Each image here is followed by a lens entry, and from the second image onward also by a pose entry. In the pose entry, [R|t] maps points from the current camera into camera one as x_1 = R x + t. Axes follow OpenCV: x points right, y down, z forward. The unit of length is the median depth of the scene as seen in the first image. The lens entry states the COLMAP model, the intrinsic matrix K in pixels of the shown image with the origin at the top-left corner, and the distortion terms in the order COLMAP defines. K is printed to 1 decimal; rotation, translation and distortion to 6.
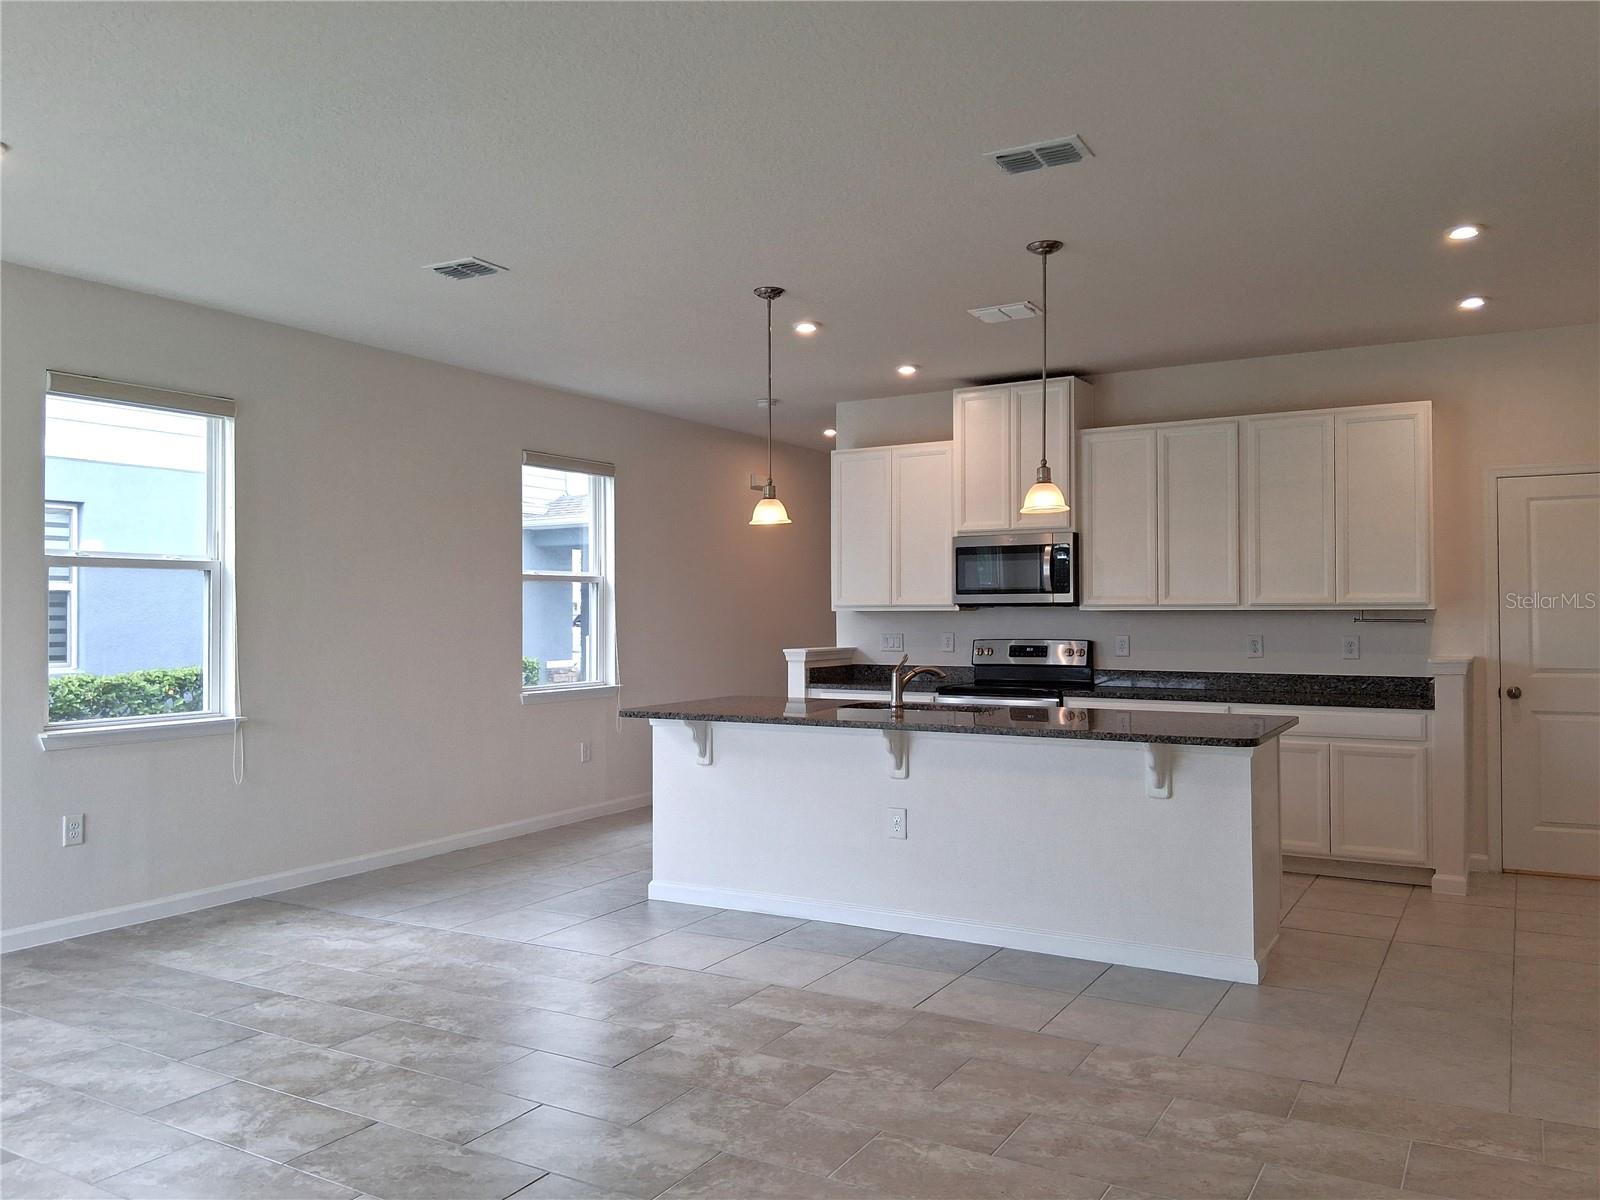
lens RADIAL K [[1225.2, 0, 793.9], [0, 1225.2, 598.1], [0, 0, 1]] dist [0.103853, -0.180993]
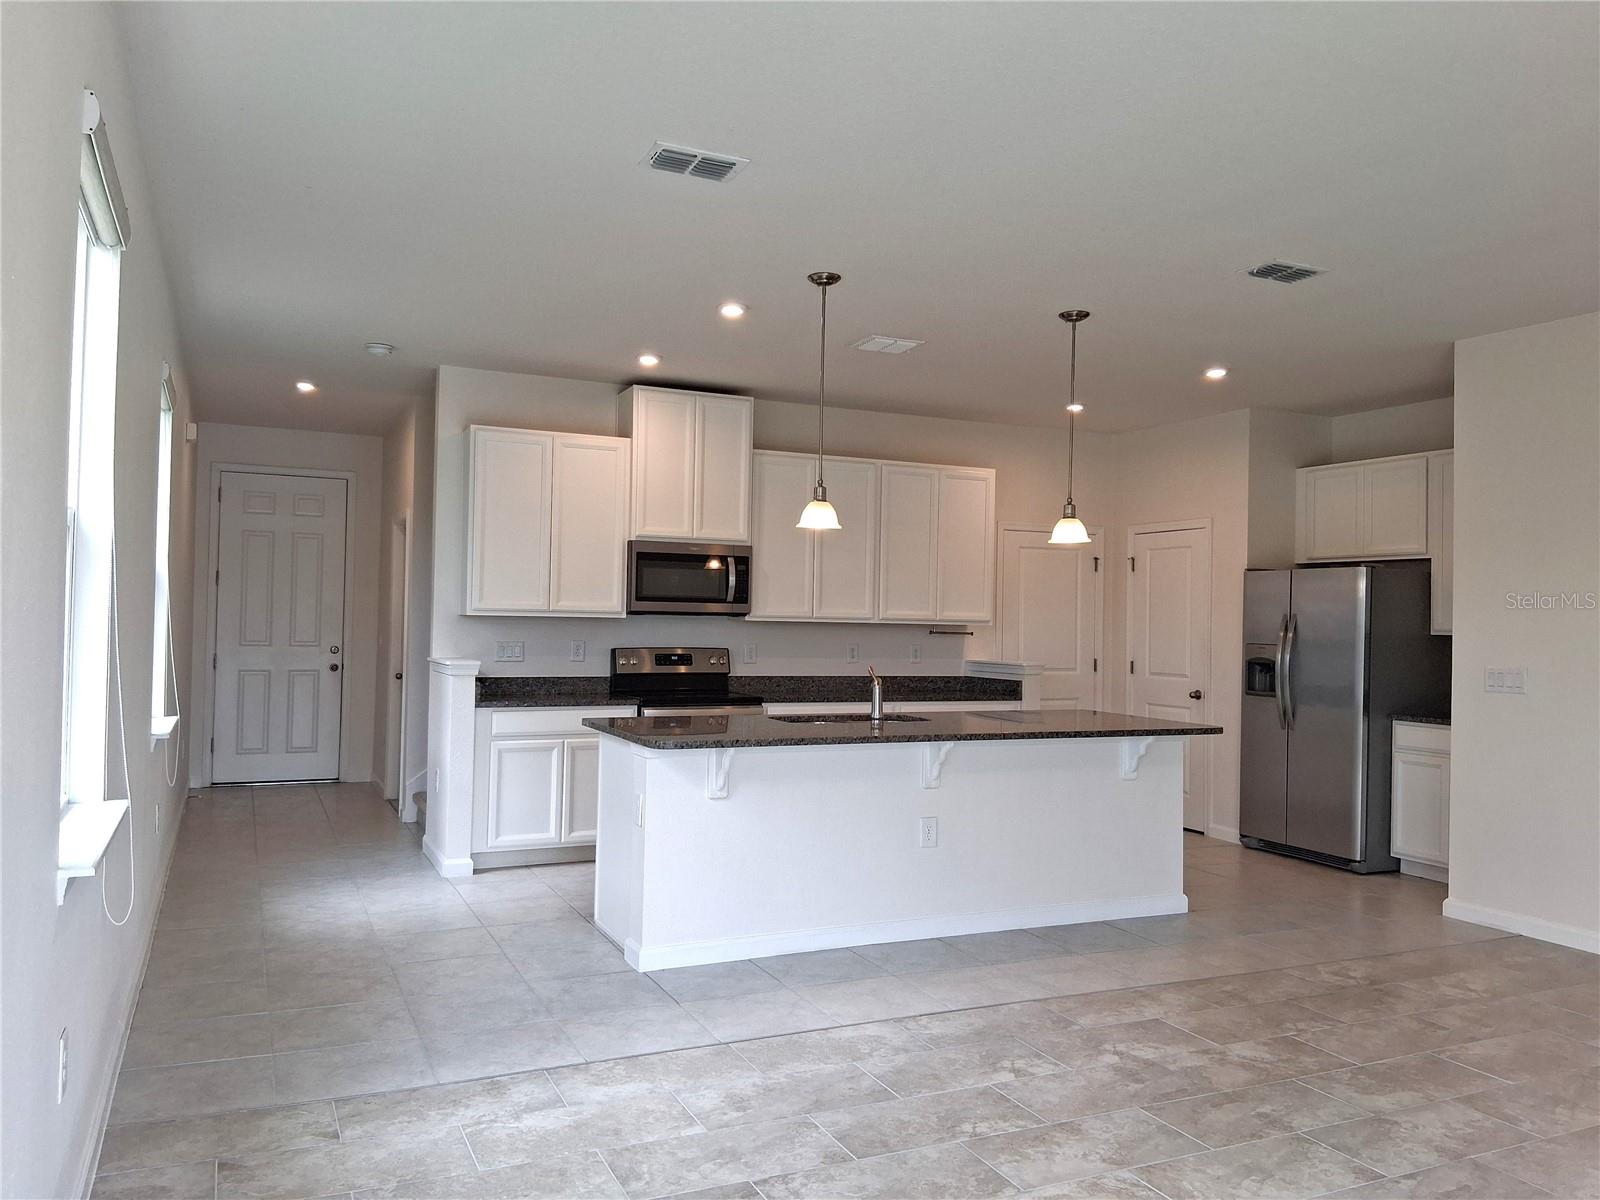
lens RADIAL K [[1225.2, 0, 793.9], [0, 1225.2, 598.1], [0, 0, 1]] dist [0.103853, -0.180993]
pose [[0.570532, 0.028440, 0.820783, -0.892995], [-0.030776, 0.999439, -0.013238, 0.005499], [-0.820698, -0.017707, 0.571087, 0.549805]]
